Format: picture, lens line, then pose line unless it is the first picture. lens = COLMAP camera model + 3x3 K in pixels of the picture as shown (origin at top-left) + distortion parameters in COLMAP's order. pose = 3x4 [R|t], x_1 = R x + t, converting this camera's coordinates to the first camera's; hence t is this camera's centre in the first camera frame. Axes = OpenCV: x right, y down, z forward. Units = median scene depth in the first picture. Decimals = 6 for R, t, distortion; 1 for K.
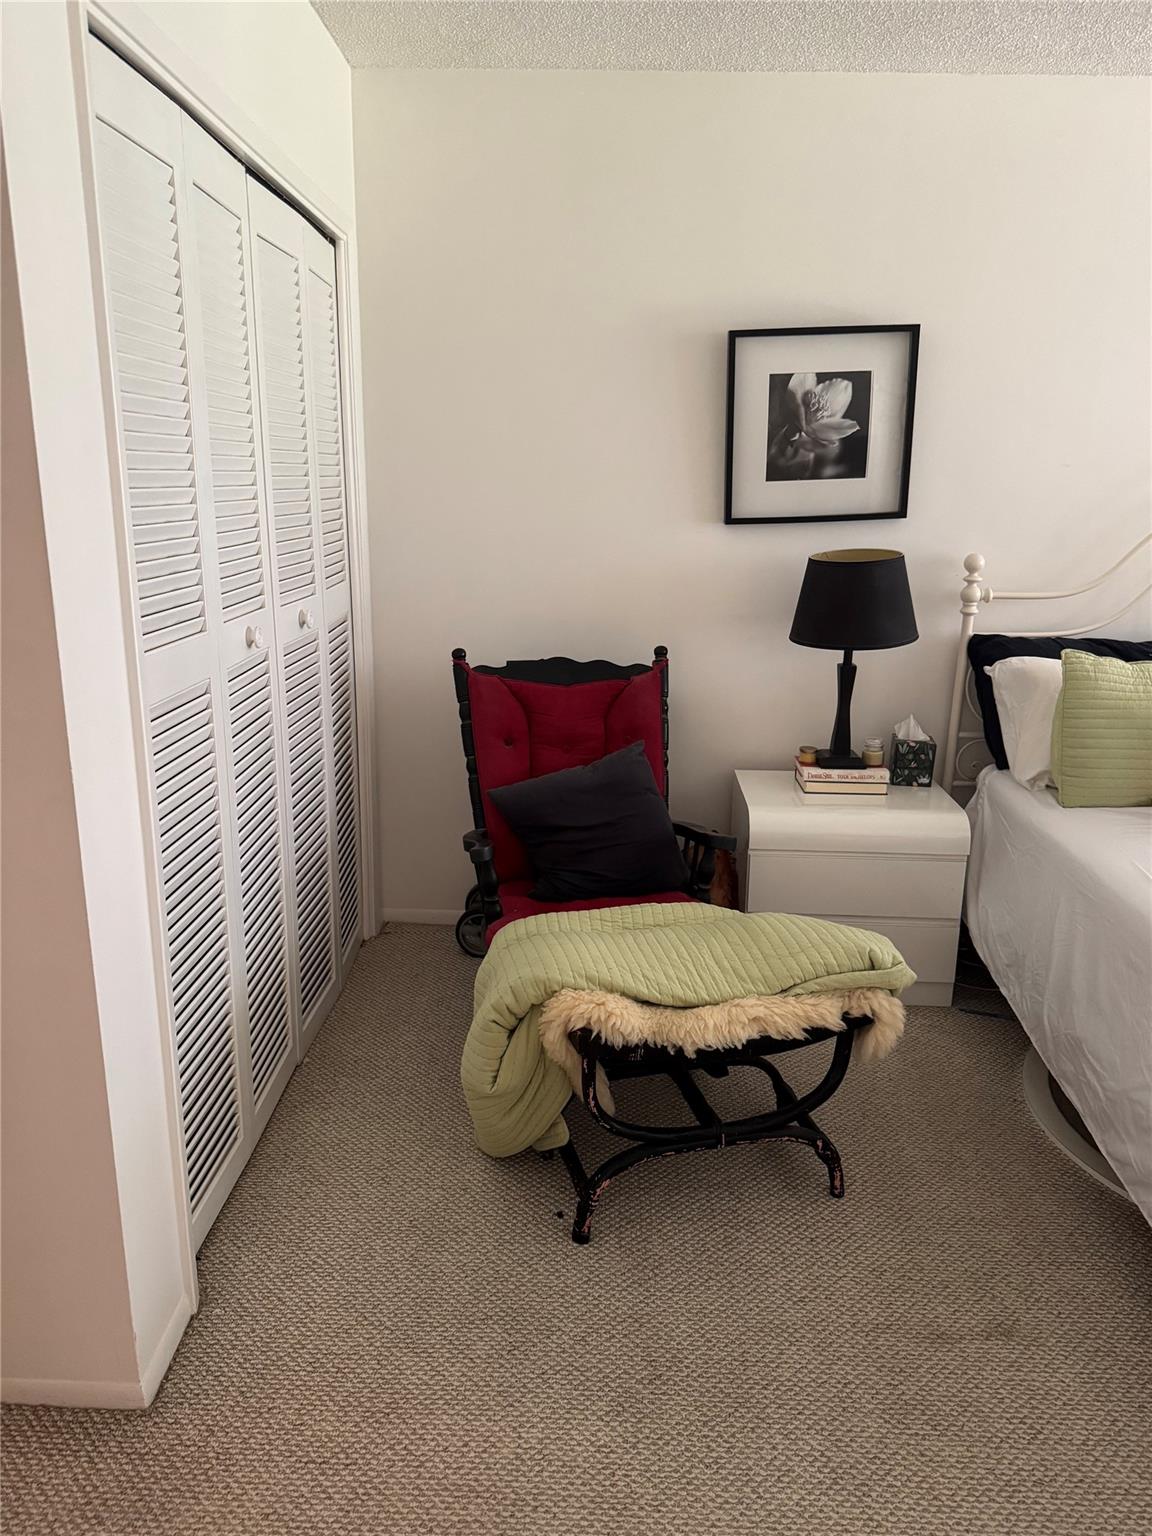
lens RADIAL K [[1077.6, 0, 576.0], [0, 1077.6, 768.0], [0, 0, 1]] dist [-0.007135, -0.002927]
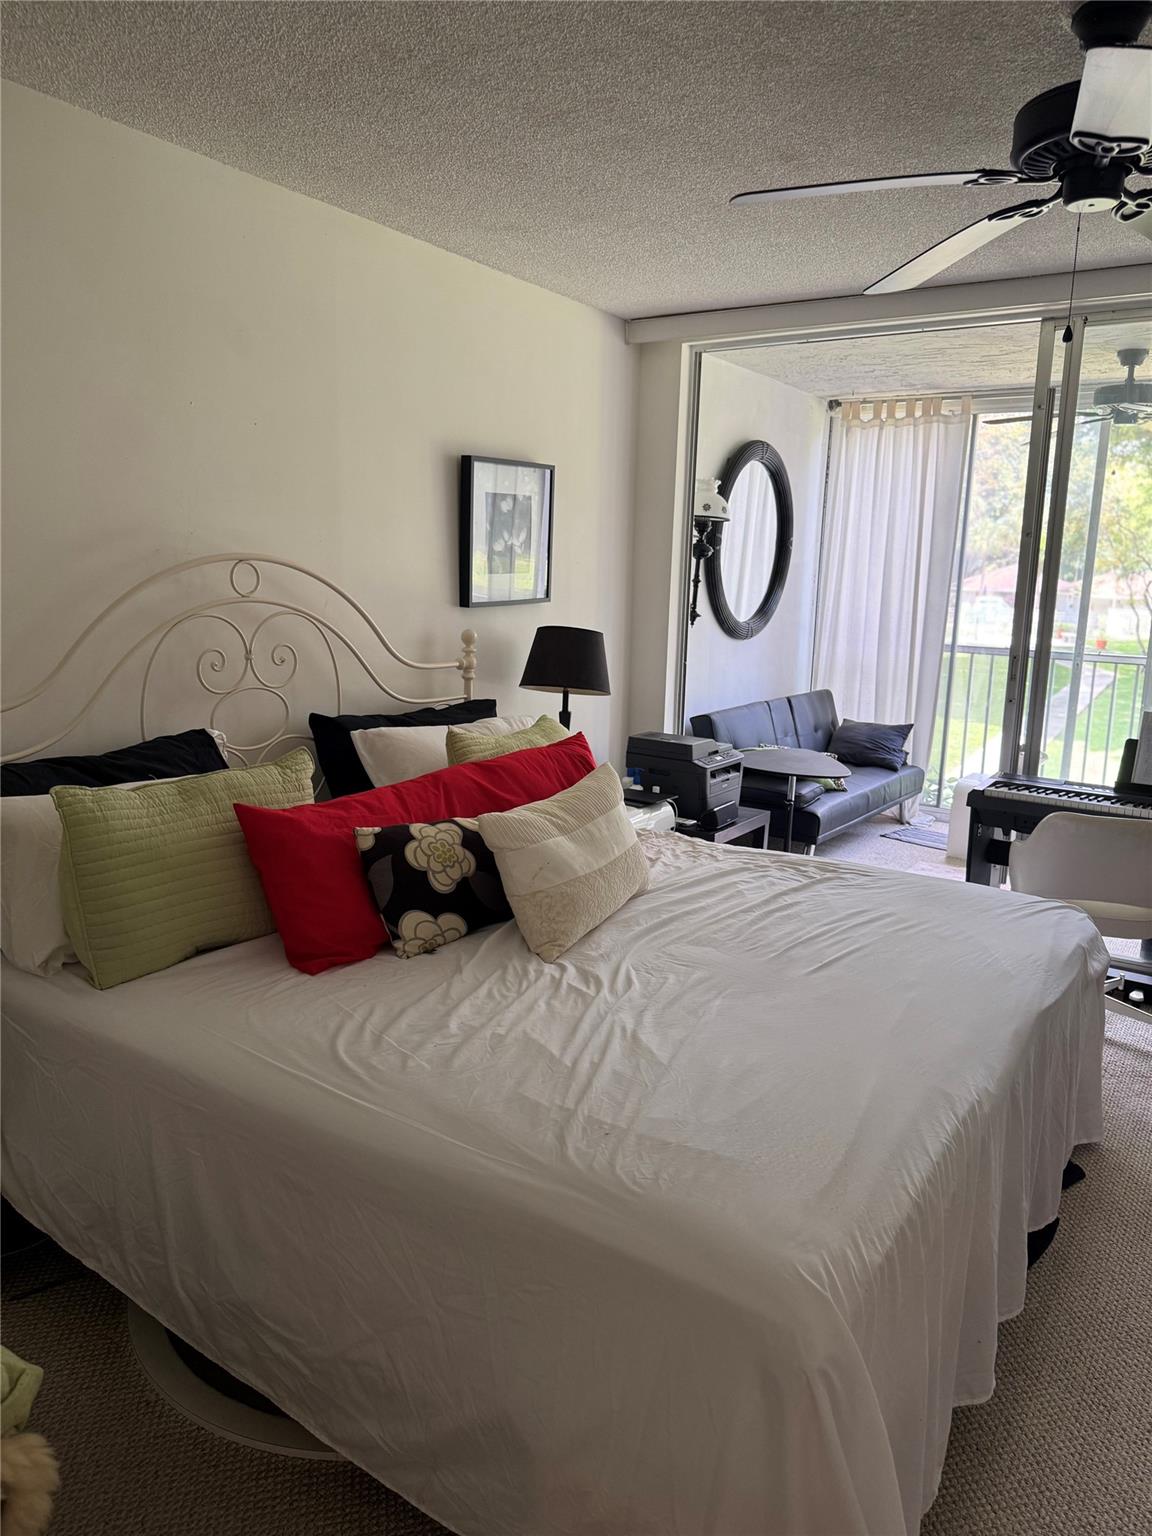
lens RADIAL K [[1077.6, 0, 576.0], [0, 1077.6, 768.0], [0, 0, 1]] dist [-0.007135, -0.002927]
pose [[0.514772, -0.150318, 0.844046, 0.005691], [0.198637, 0.978631, 0.053141, -0.092401], [-0.833998, 0.140303, 0.533631, 0.292533]]
